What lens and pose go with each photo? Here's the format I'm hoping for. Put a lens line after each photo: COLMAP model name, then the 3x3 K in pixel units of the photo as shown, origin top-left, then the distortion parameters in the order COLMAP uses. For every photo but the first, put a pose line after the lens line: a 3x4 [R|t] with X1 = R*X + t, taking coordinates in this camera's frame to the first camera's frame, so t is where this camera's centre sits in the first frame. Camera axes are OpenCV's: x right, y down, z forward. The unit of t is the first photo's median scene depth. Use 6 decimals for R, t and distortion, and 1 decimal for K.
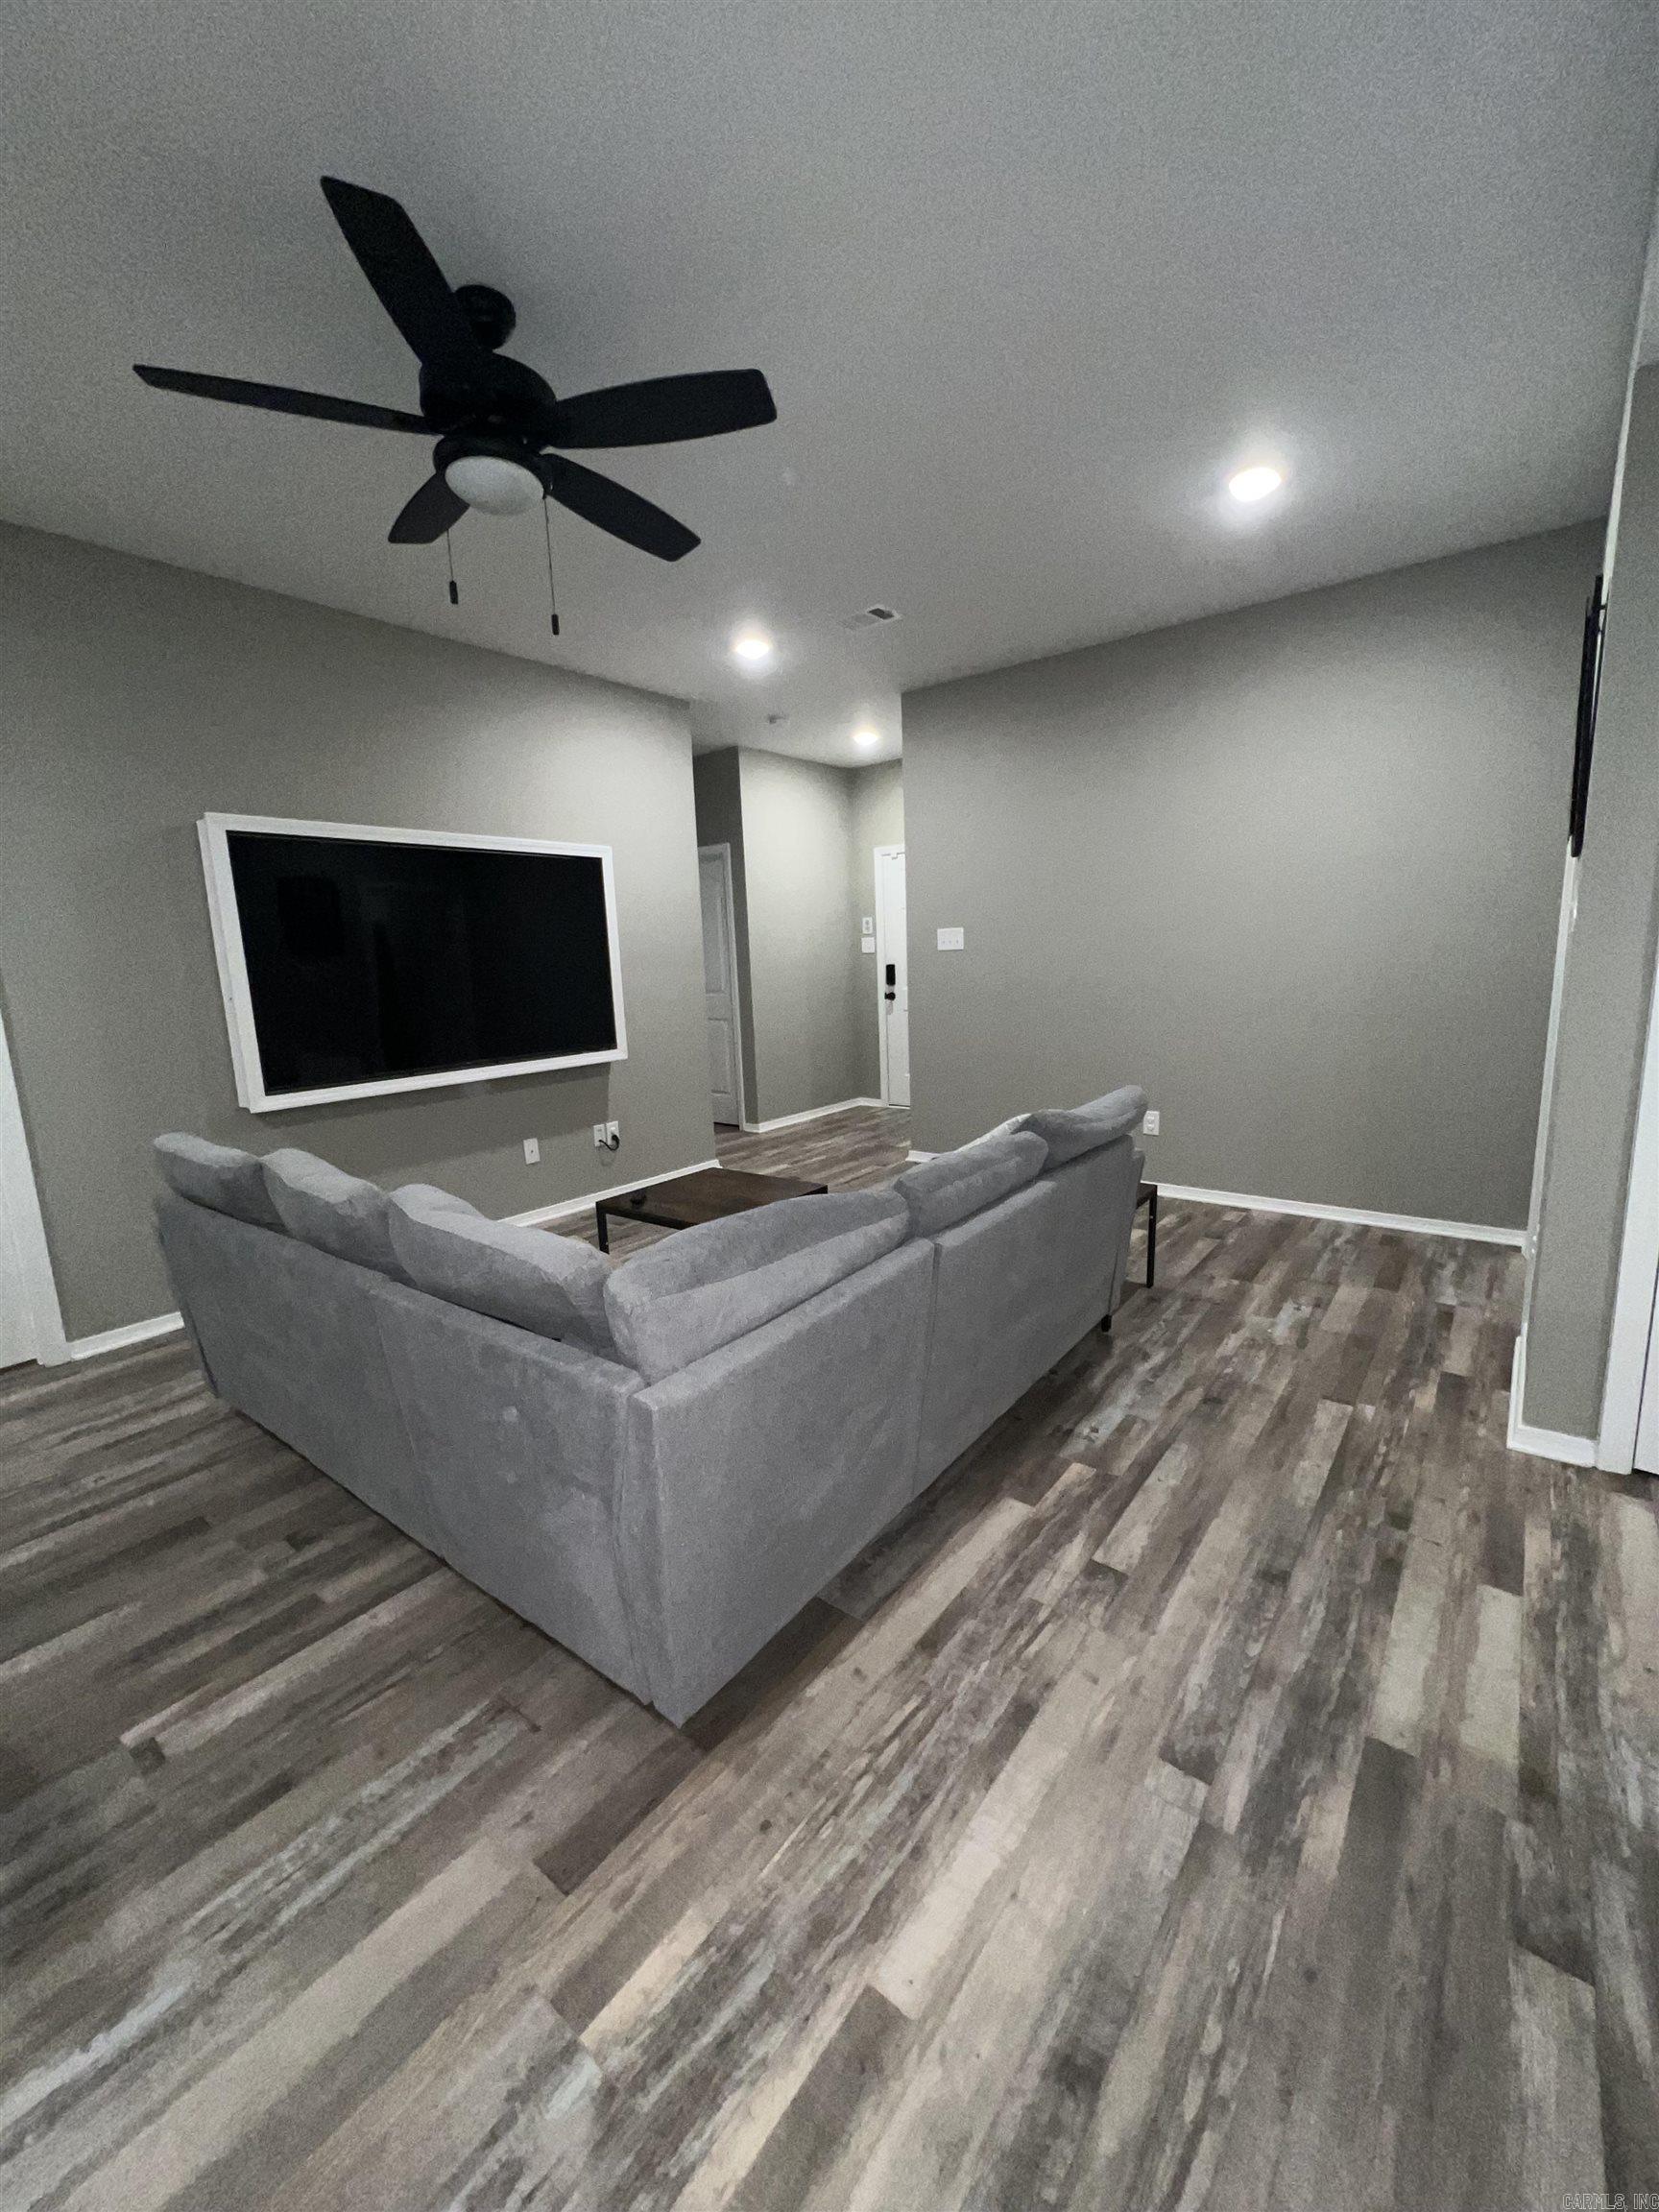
lens RADIAL K [[883.8, 0, 829.5], [0, 883.8, 1106.0], [0, 0, 1]] dist [0.000991, -0.000074]
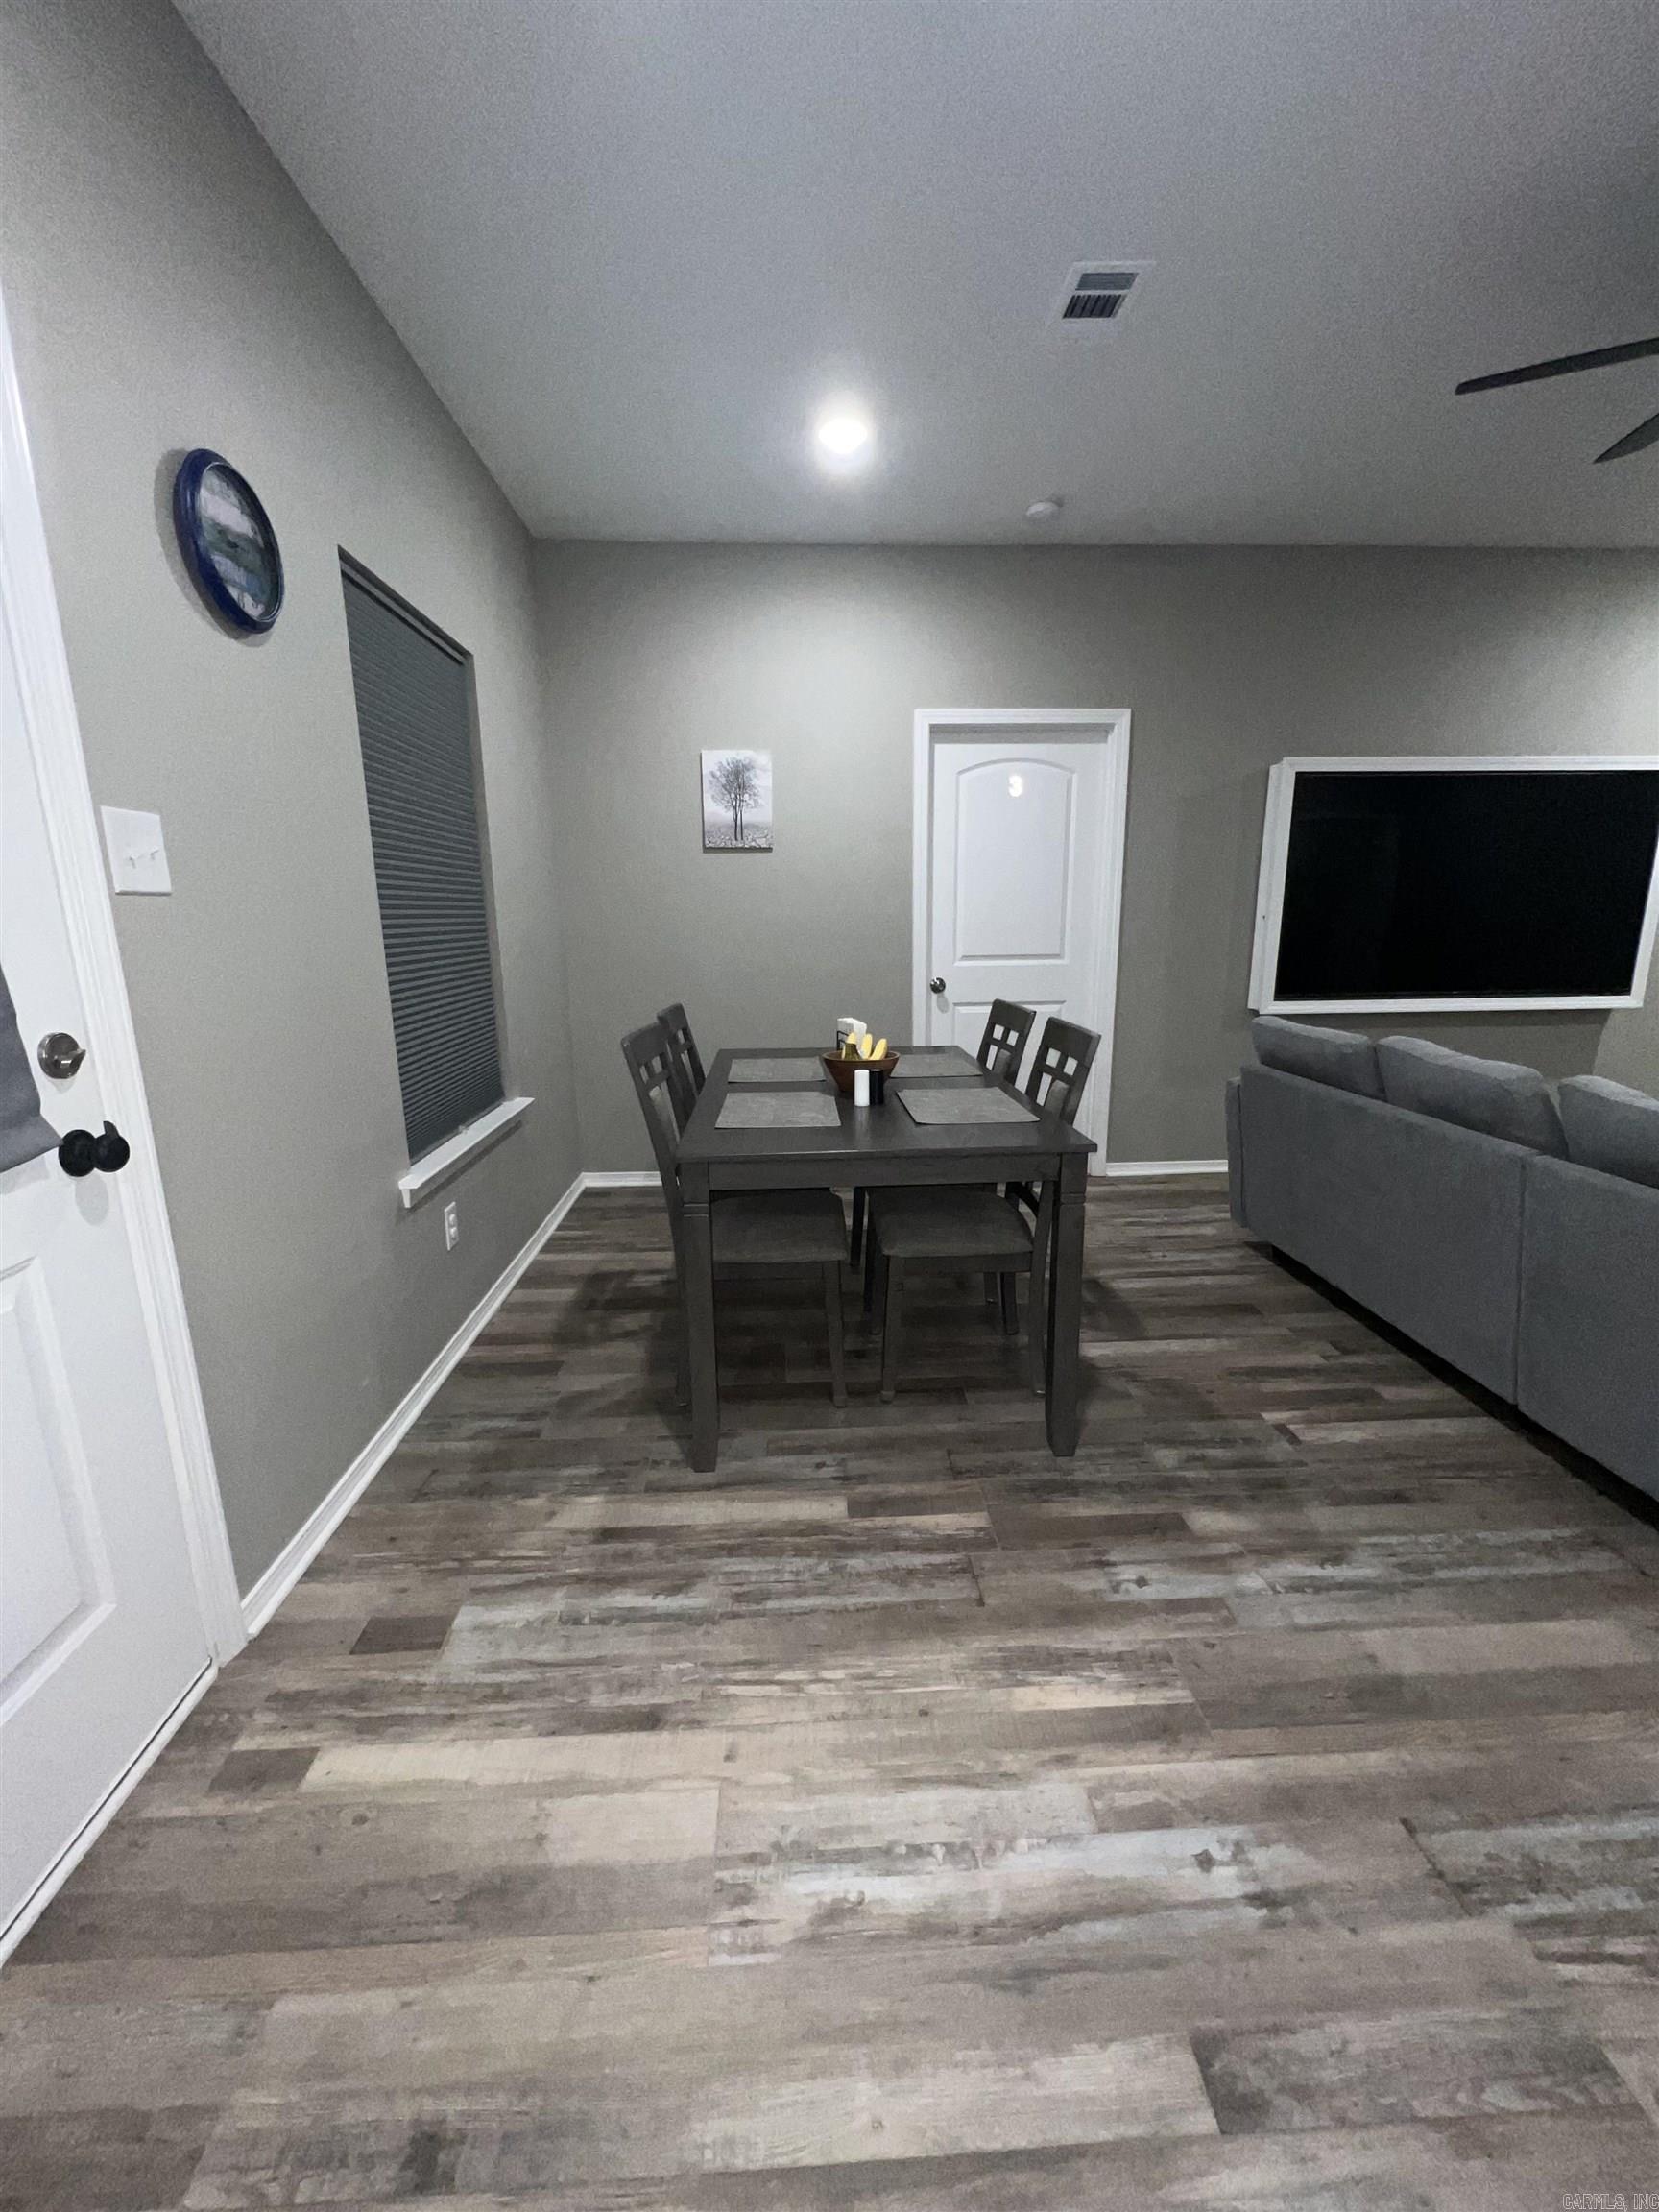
lens RADIAL K [[883.8, 0, 829.5], [0, 883.8, 1106.0], [0, 0, 1]] dist [0.000991, -0.000074]
pose [[0.652438, 0.191897, -0.733144, -0.234037], [-0.141554, 0.981243, 0.130865, 0.098883], [0.744504, 0.018398, 0.667364, -0.407587]]
